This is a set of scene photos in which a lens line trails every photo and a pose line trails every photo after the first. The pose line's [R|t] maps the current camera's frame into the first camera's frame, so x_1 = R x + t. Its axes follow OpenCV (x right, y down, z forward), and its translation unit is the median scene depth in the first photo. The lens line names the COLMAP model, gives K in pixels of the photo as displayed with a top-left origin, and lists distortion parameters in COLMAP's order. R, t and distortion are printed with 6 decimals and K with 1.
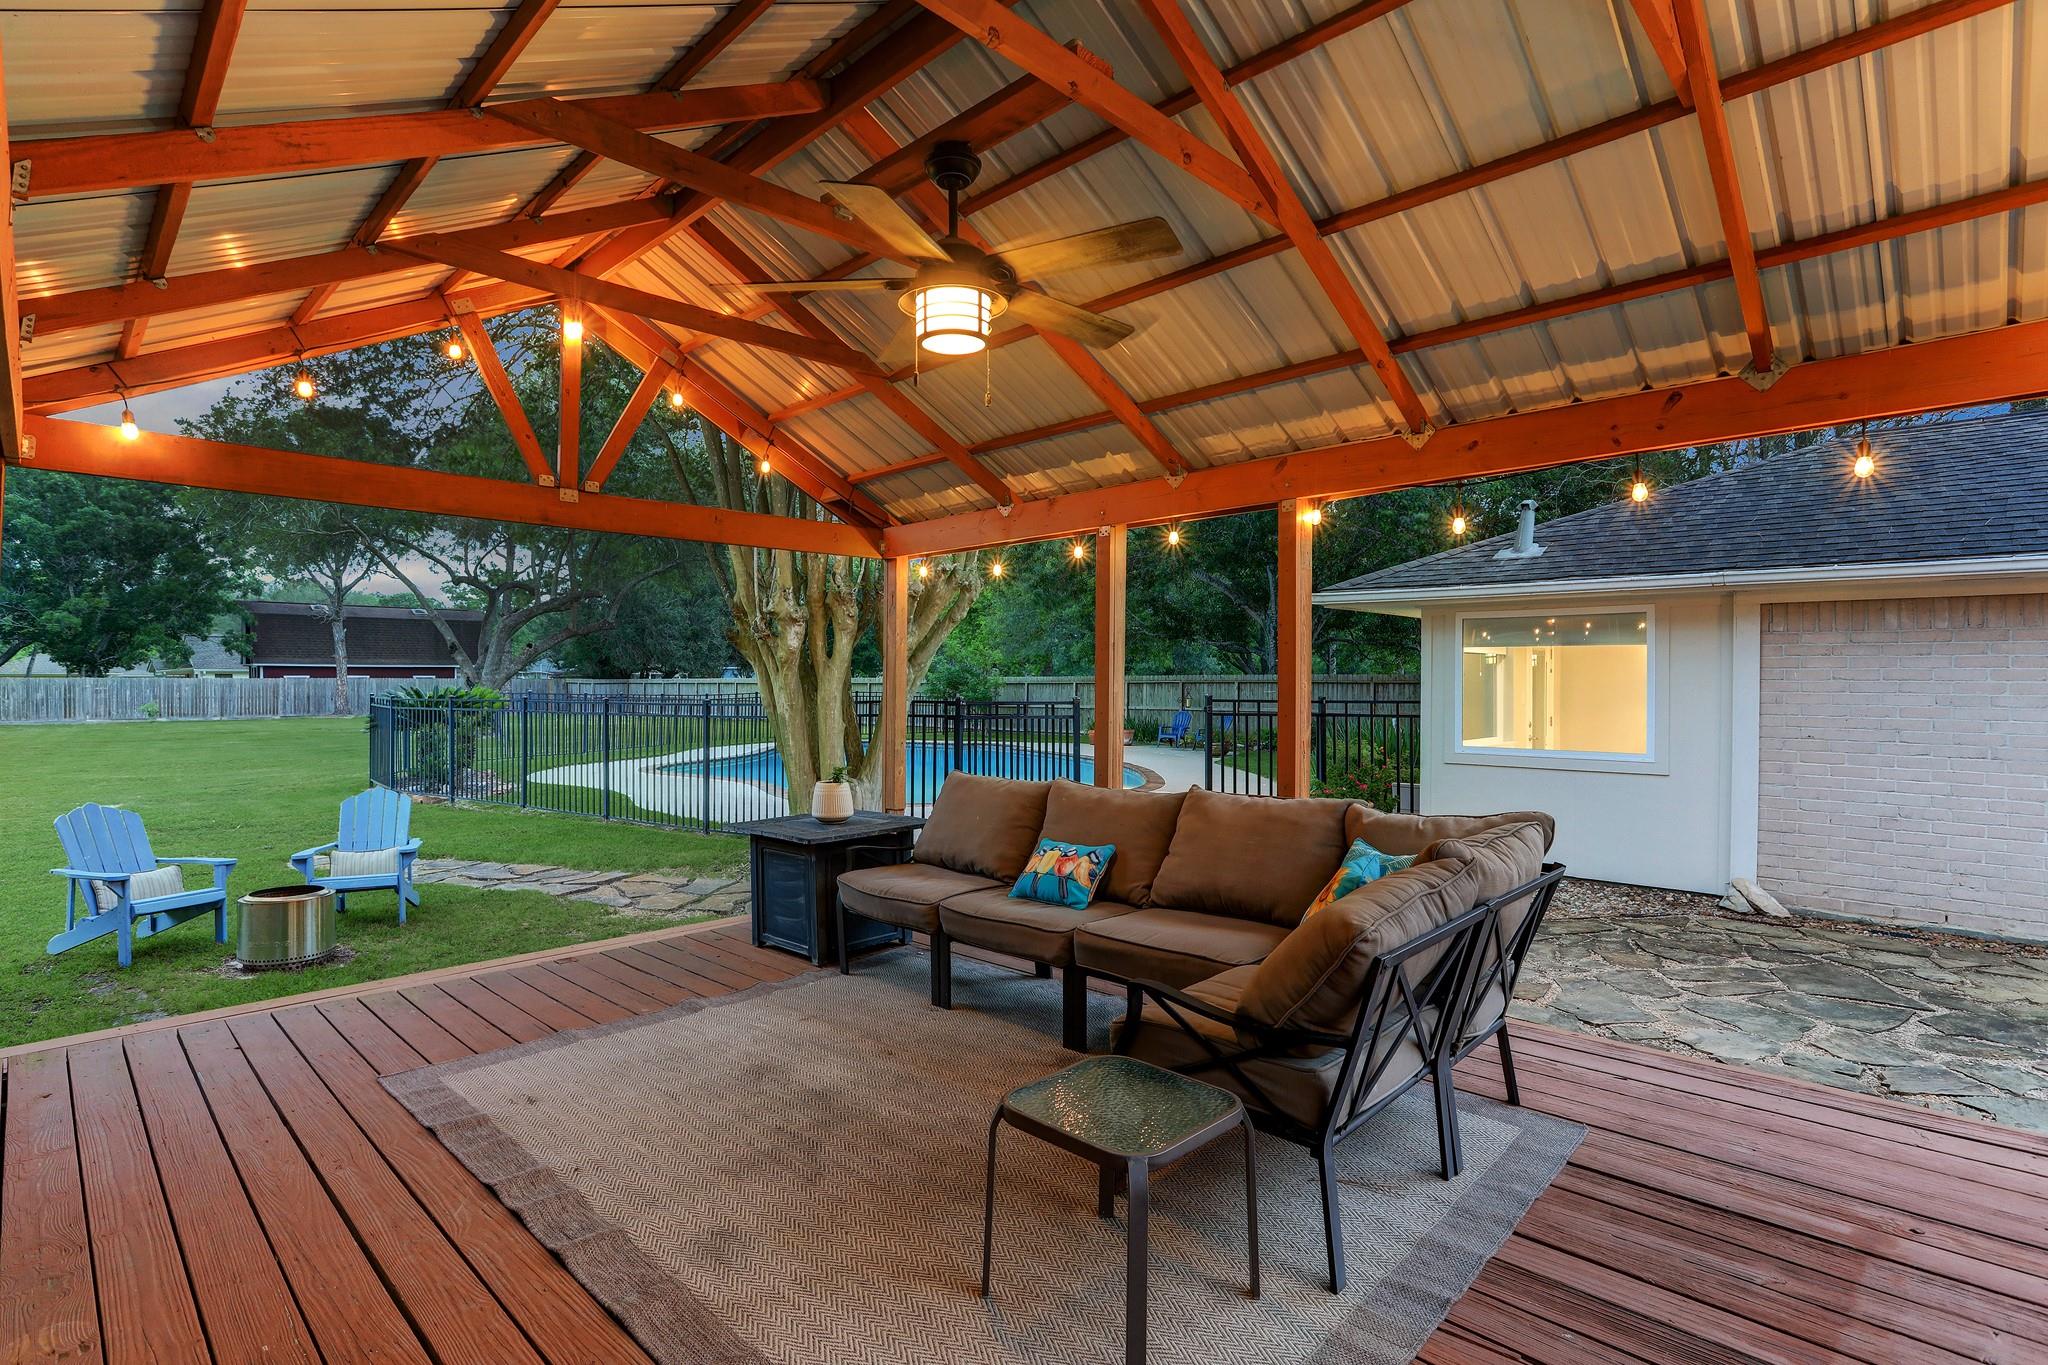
lens RADIAL K [[998.8, 0, 1020.3], [0, 998.8, 692.8], [0, 0, 1]] dist [-0.071525, 0.037176]
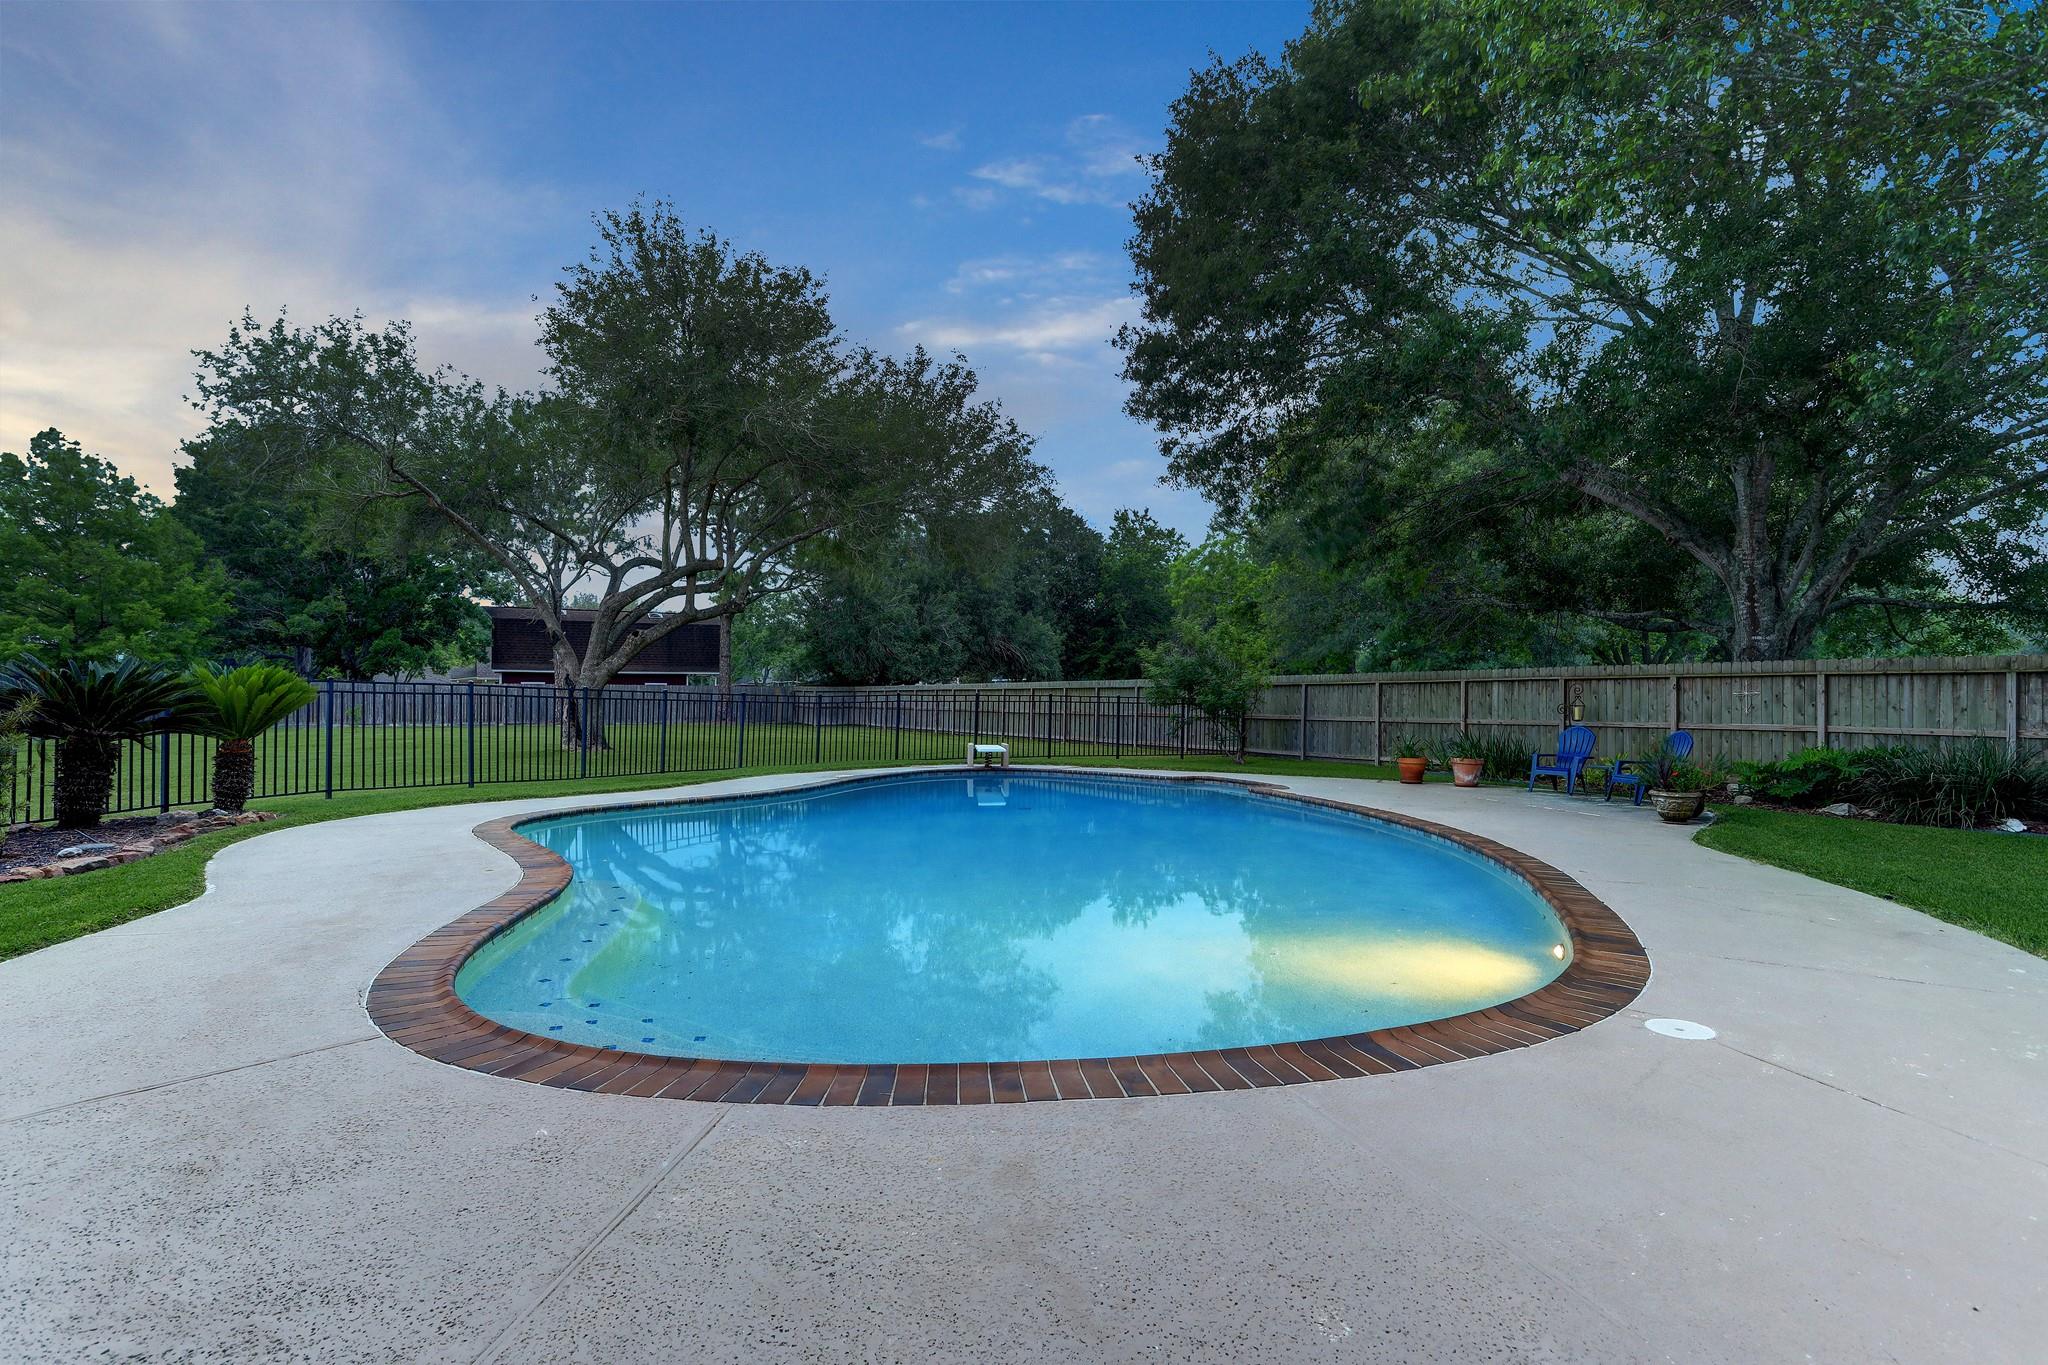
lens RADIAL K [[998.8, 0, 1020.3], [0, 998.8, 692.8], [0, 0, 1]] dist [-0.071525, 0.037176]
pose [[0.953885, 0.001988, -0.300165, 0.026518], [-0.007270, 0.999838, -0.016480, 0.009147], [0.300083, 0.017902, 0.953745, 0.320702]]
